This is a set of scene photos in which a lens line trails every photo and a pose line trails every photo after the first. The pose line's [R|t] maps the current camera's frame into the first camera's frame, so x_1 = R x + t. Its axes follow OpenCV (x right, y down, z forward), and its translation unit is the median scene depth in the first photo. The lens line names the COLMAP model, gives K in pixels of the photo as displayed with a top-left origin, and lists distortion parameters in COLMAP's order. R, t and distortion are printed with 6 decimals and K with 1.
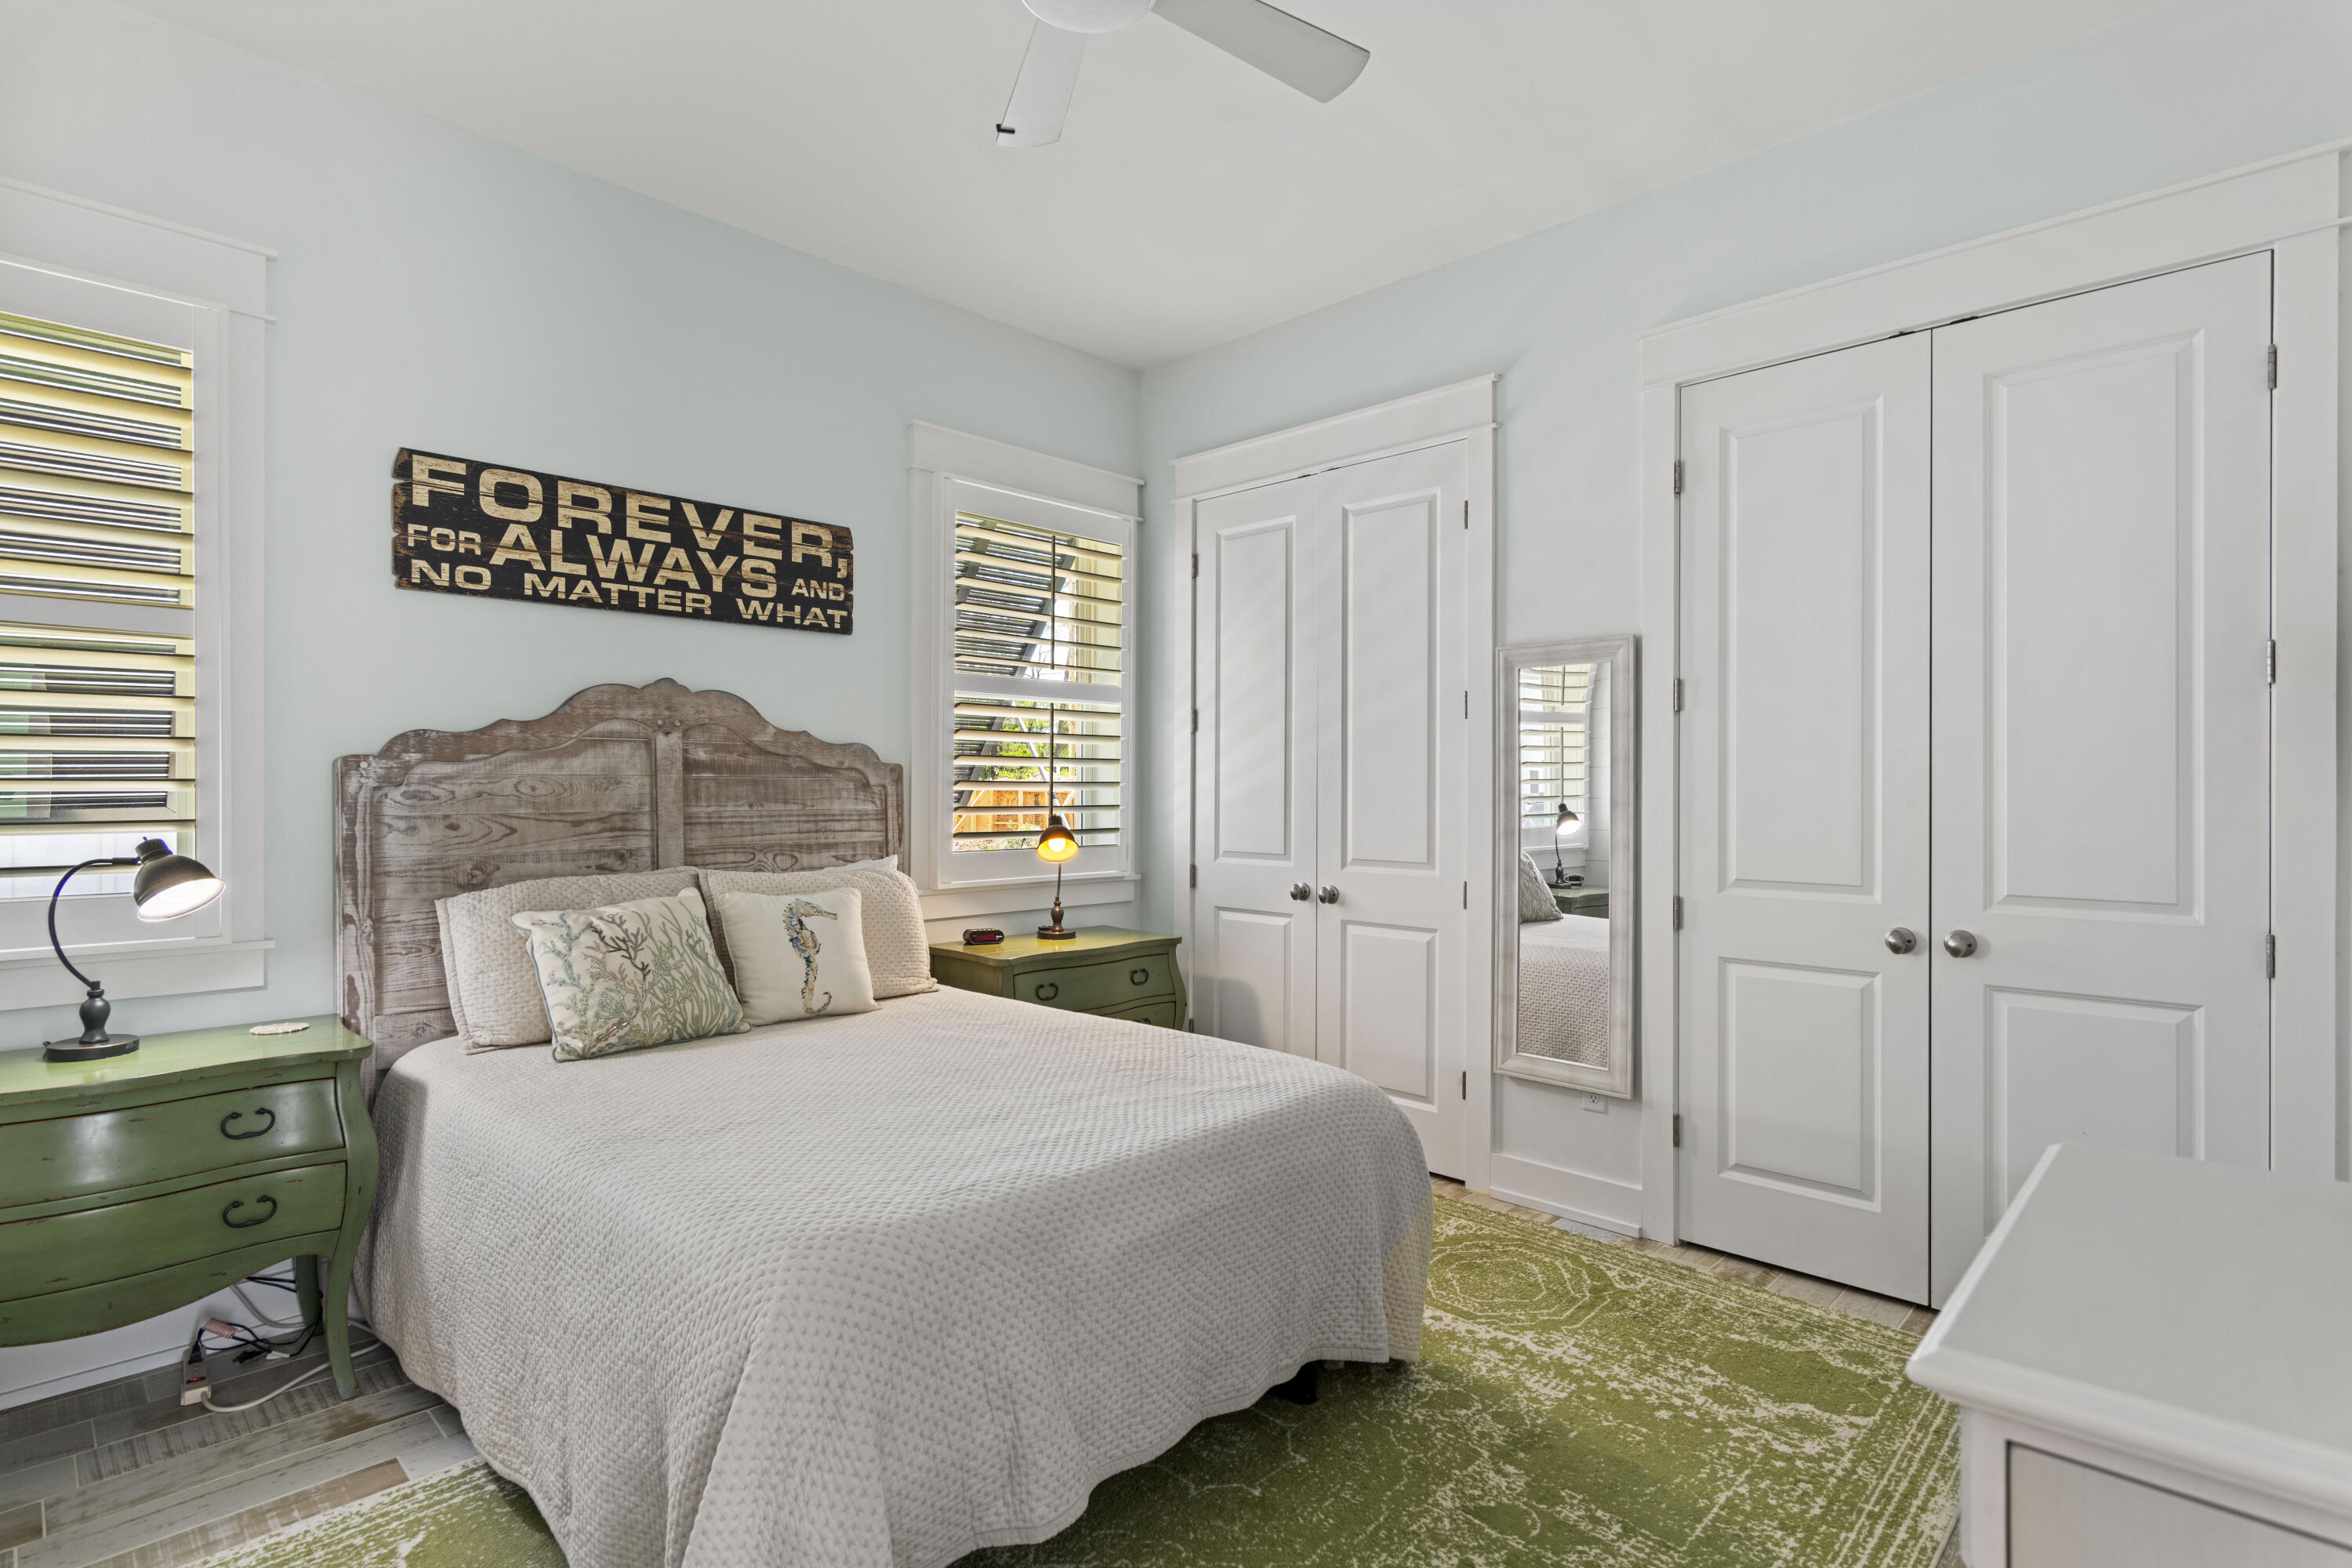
lens RADIAL K [[1146.8, 0, 1176.0], [0, 1146.8, 784.0], [0, 0, 1]] dist [-0.000660, -0.000286]
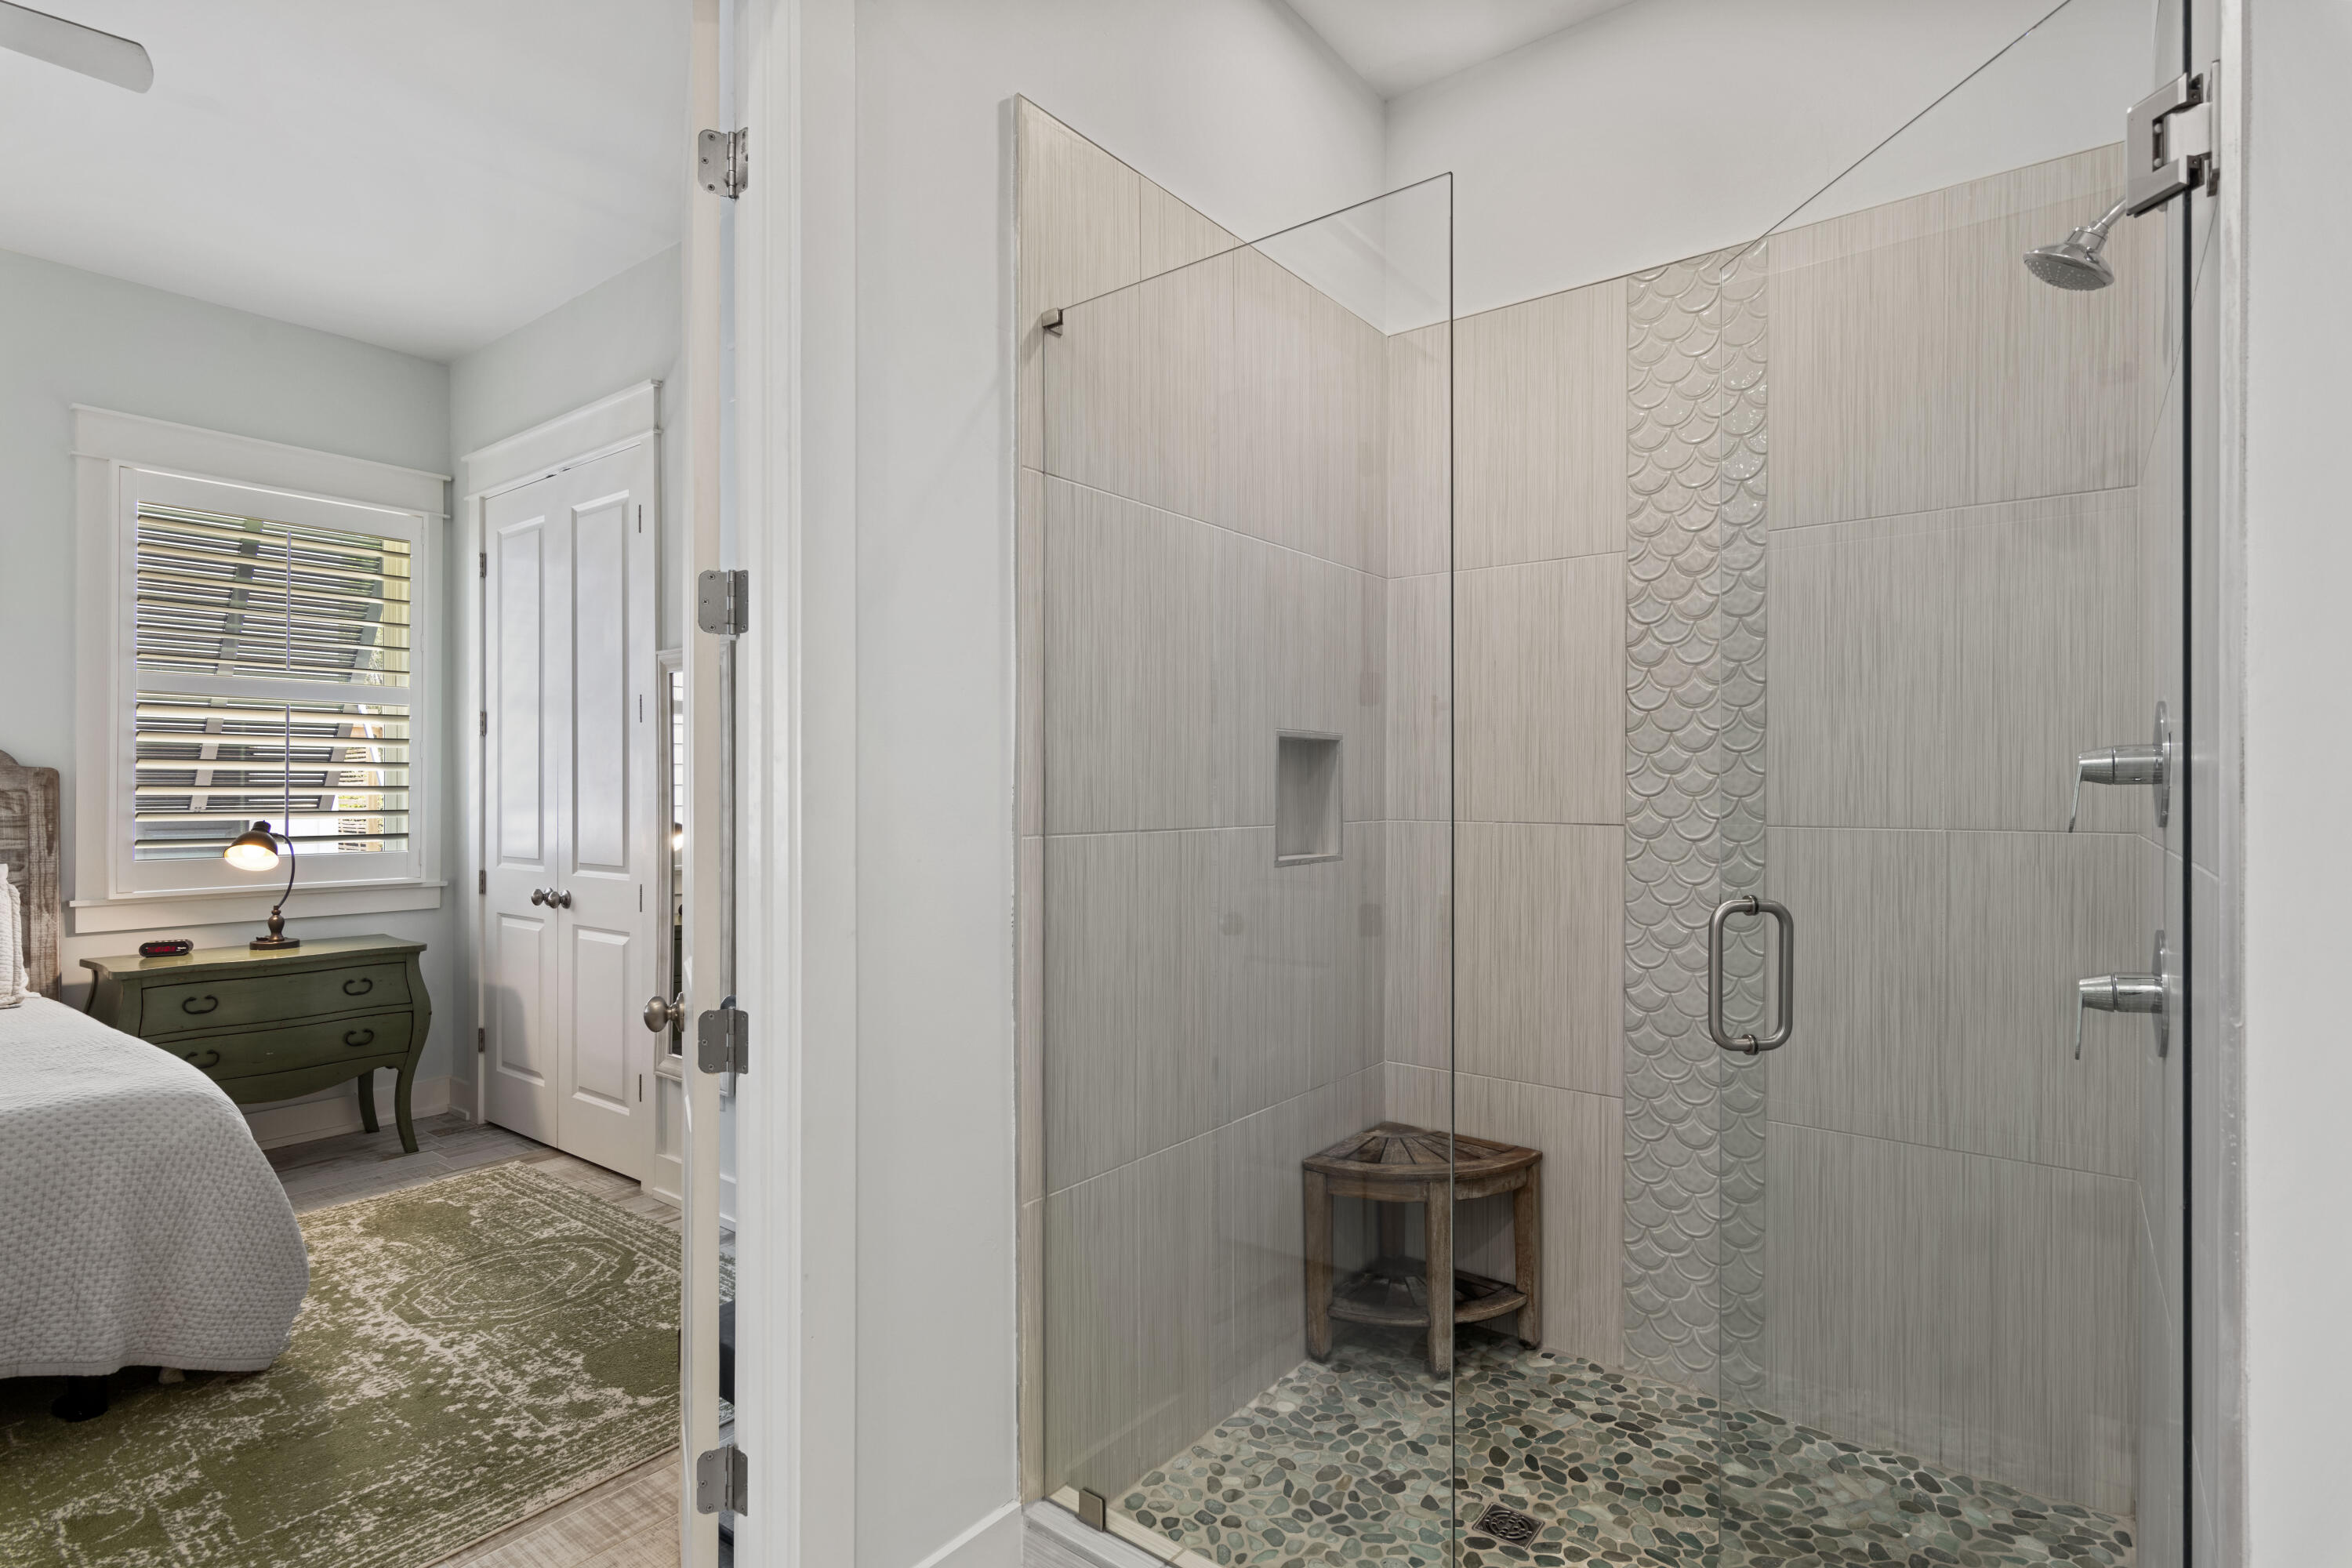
lens RADIAL K [[1152.9, 0, 1176.0], [0, 1152.9, 784.0], [0, 0, 1]] dist [0.001144, 0.000260]
pose [[0.992803, -0.002379, 0.119731, 0.666611], [0.002630, 0.999995, -0.001943, 0.000323], [-0.119726, 0.002244, 0.992804, -0.066768]]
